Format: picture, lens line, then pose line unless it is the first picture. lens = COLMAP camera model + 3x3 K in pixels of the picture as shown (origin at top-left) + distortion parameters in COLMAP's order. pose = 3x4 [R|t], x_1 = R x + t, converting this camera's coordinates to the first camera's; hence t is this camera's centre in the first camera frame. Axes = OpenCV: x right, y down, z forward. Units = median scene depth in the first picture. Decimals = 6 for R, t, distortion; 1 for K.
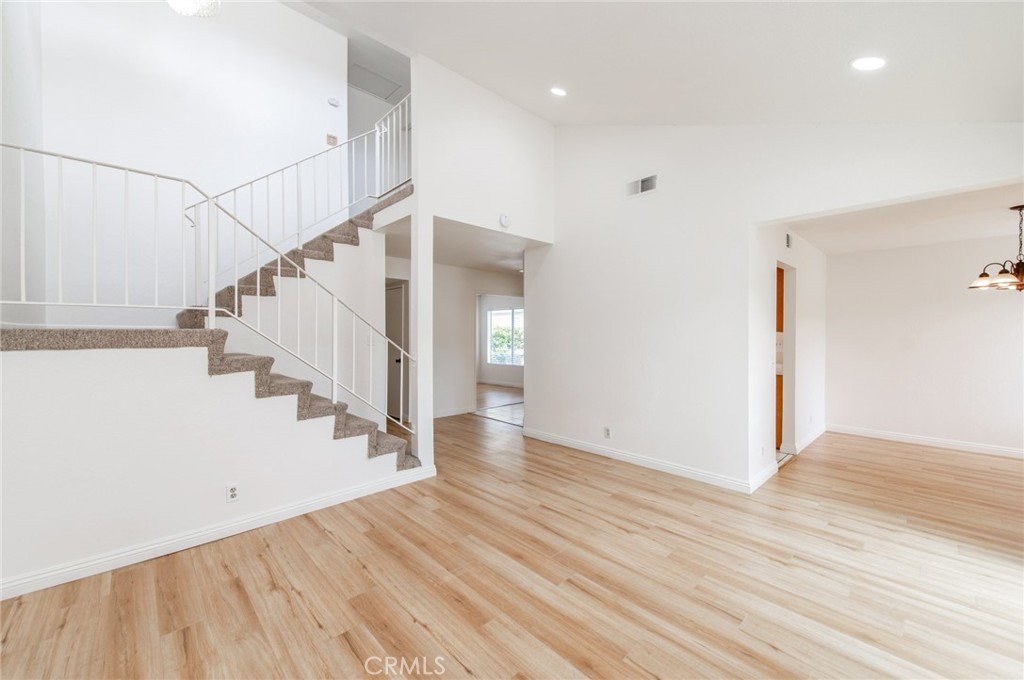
lens RADIAL K [[401.1, 0, 514.2], [0, 401.1, 334.7], [0, 0, 1]] dist [0.008914, -0.001223]
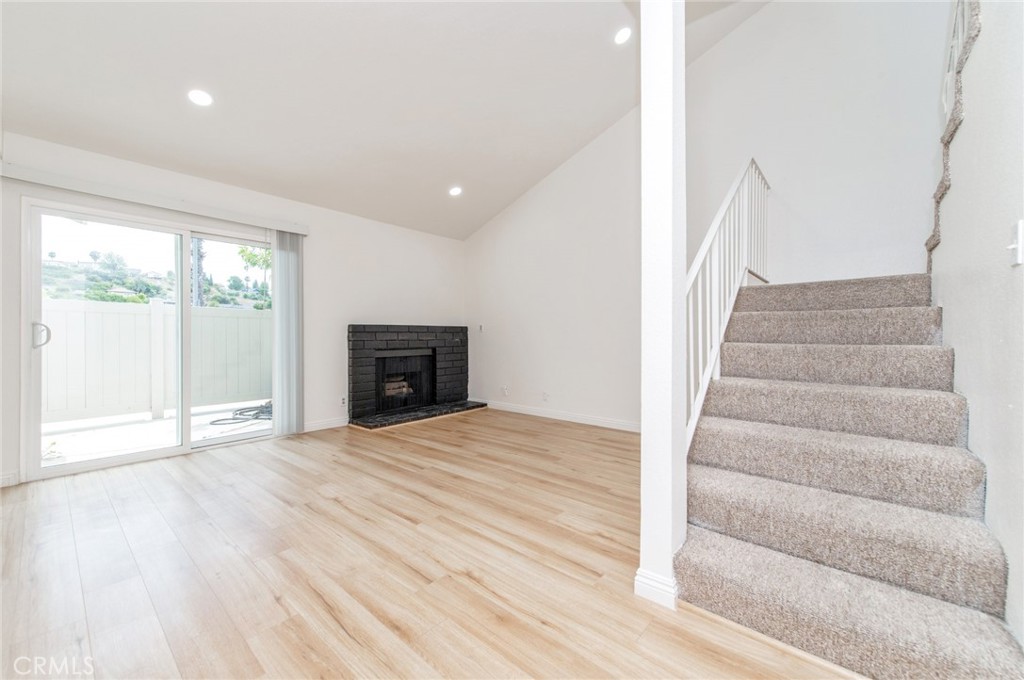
lens RADIAL K [[401.1, 0, 513.7], [0, 401.1, 336.6], [0, 0, 1]] dist [0.008914, -0.001223]
pose [[-0.994999, -0.000162, -0.099888, -0.033342], [-0.000162, 1.000000, -0.000002, 0.108086], [0.099888, 0.000014, -0.994999, 1.878071]]
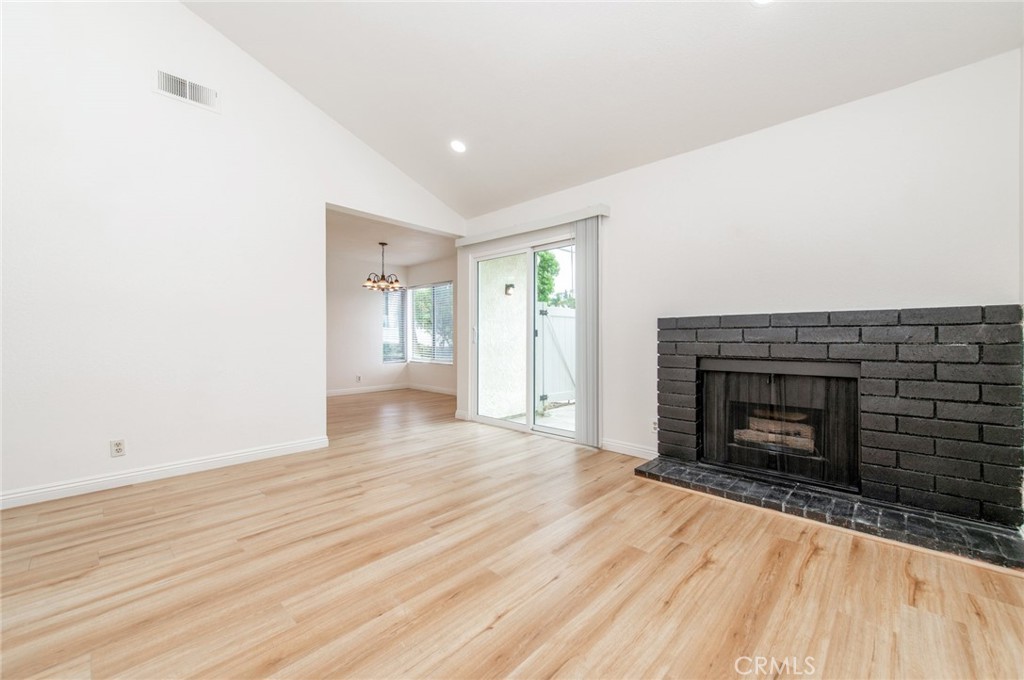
lens RADIAL K [[401.1, 0, 512.1], [0, 401.1, 341.0], [0, 0, 1]] dist [0.008914, -0.001223]
pose [[-0.051795, -0.011116, 0.998596, -0.652889], [-0.000291, 0.999938, 0.011116, 0.110022], [-0.998658, 0.000285, -0.051795, 0.656971]]
